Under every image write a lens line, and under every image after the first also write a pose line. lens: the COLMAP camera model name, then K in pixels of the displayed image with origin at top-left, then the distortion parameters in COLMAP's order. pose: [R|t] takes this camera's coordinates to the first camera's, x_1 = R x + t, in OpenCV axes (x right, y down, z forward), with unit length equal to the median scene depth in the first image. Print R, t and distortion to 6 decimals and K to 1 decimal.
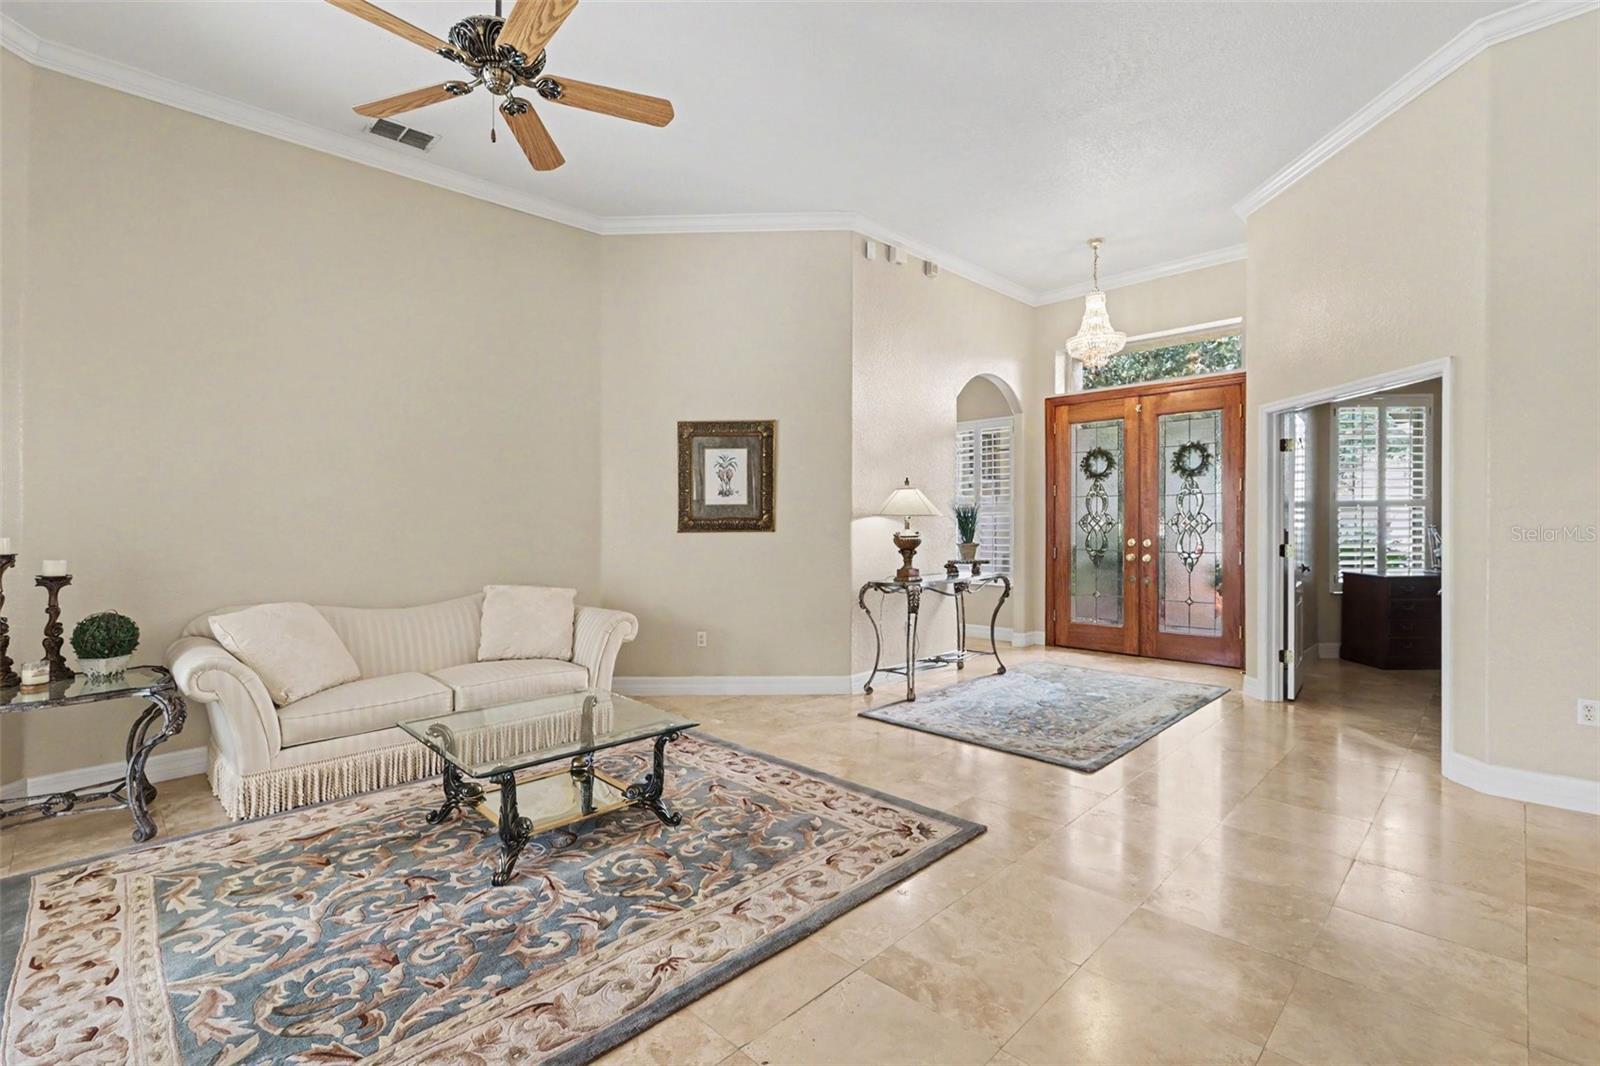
lens RADIAL K [[725.0, 0, 791.5], [0, 725.0, 516.9], [0, 0, 1]] dist [-0.008995, 0.001467]
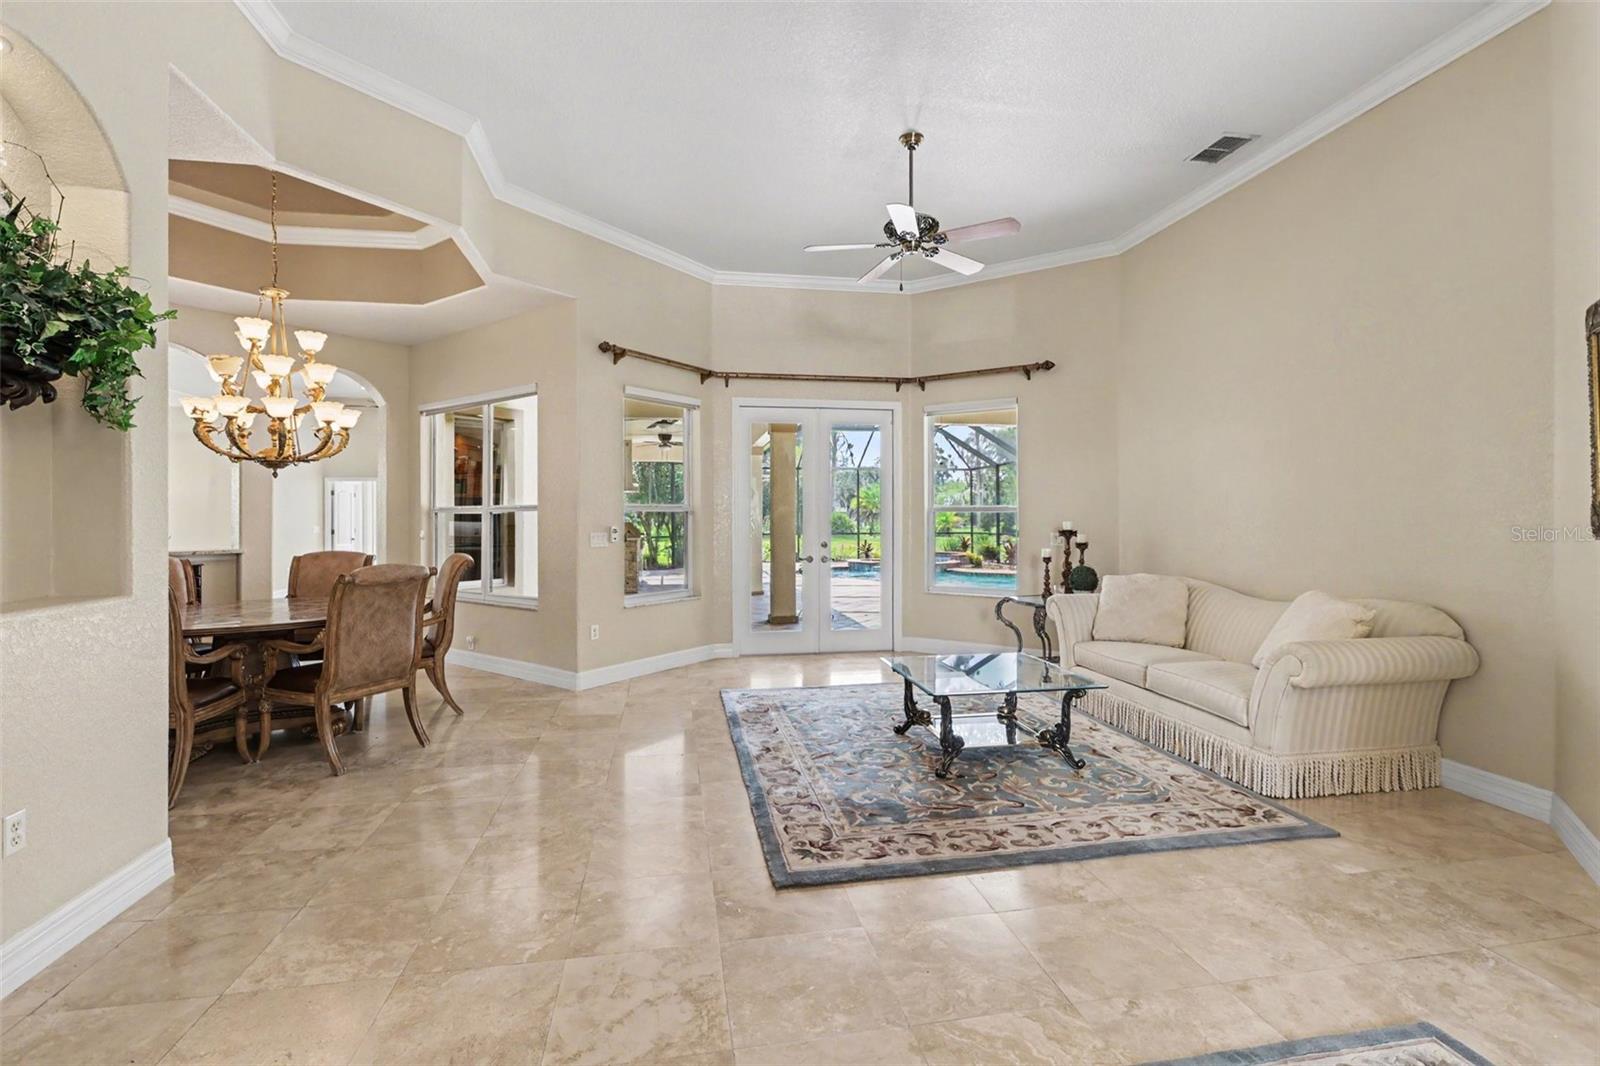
lens RADIAL K [[725.0, 0, 791.9], [0, 725.0, 524.5], [0, 0, 1]] dist [-0.008995, 0.001467]
pose [[-0.570320, 0.020363, -0.821170, 0.526627], [0.012276, 0.999792, 0.016267, -0.002906], [0.821331, -0.000804, -0.570451, 0.835145]]
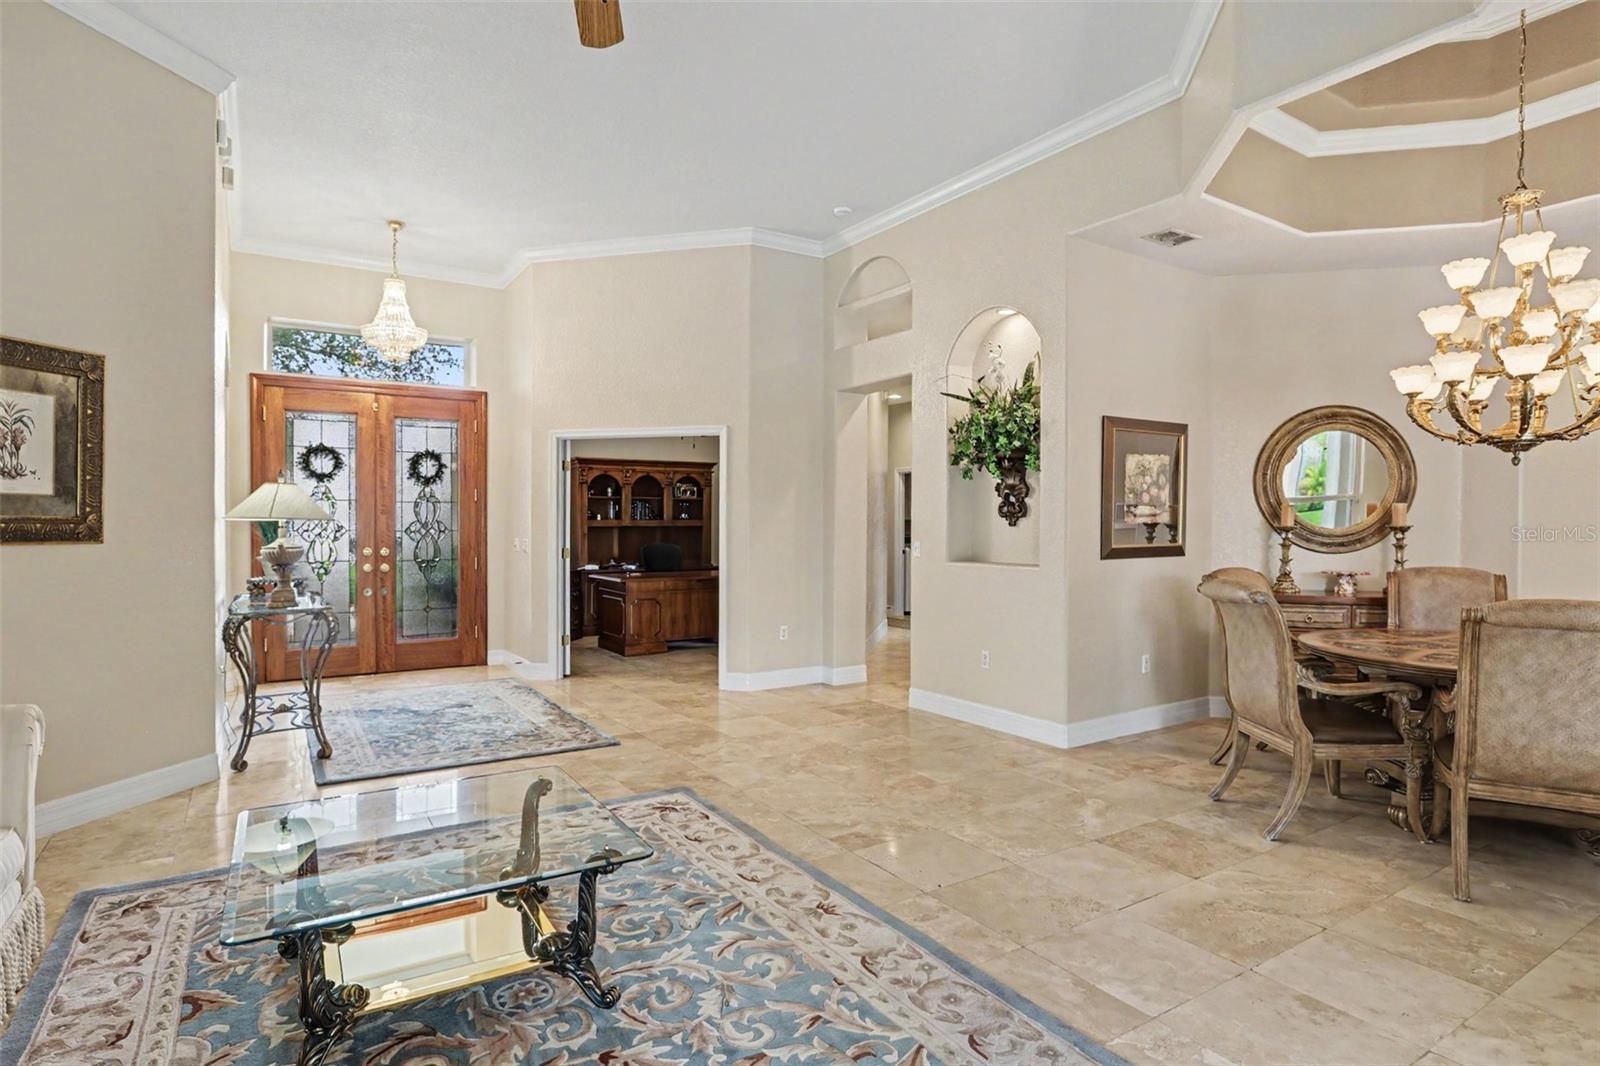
lens RADIAL K [[846.2, 0, 801.3], [0, 846.2, 544.3], [0, 0, 1]] dist [-0.013798, 0.002367]
pose [[0.204490, -0.013453, 0.978776, -0.578640], [-0.007177, 0.999858, 0.015243, 0.006740], [-0.978842, -0.010142, 0.204365, 0.299192]]
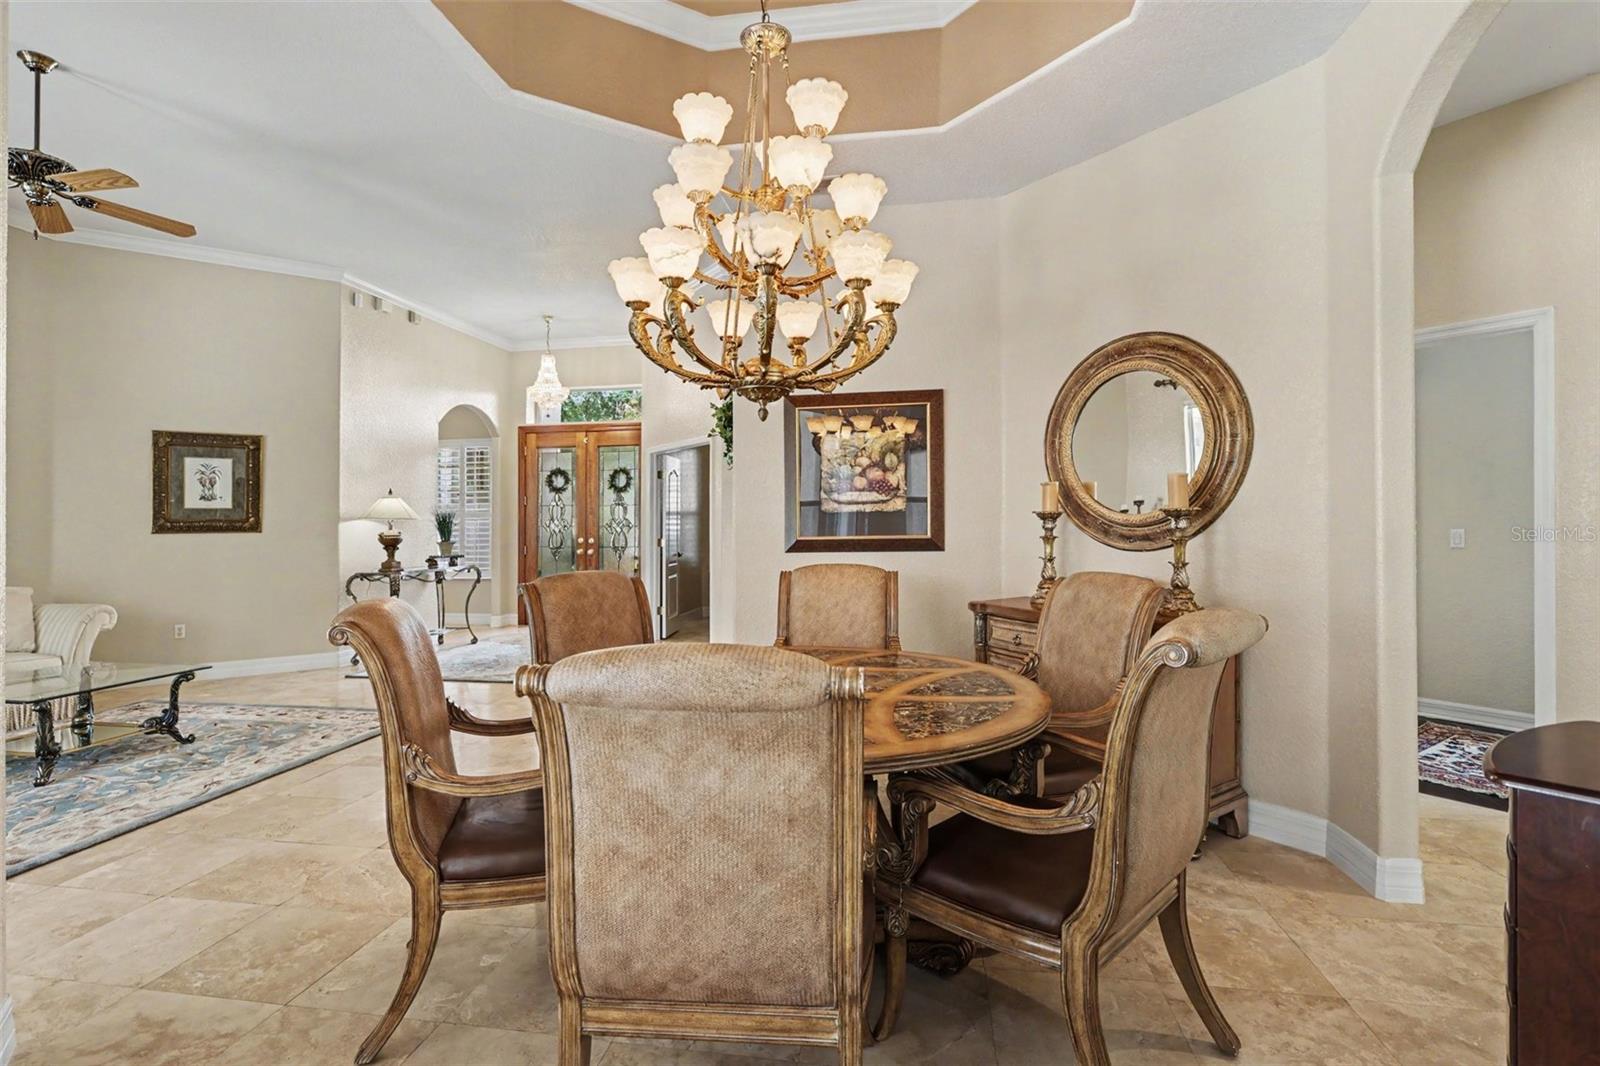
lens RADIAL K [[767.2, 0, 792.7], [0, 767.2, 521.3], [0, 0, 1]] dist [-0.002778, 0.002831]
pose [[0.814172, 0.003466, 0.580613, -0.043371], [-0.000928, 0.999989, -0.004669, 0.007670], [-0.580623, 0.003262, 0.814166, -0.476051]]
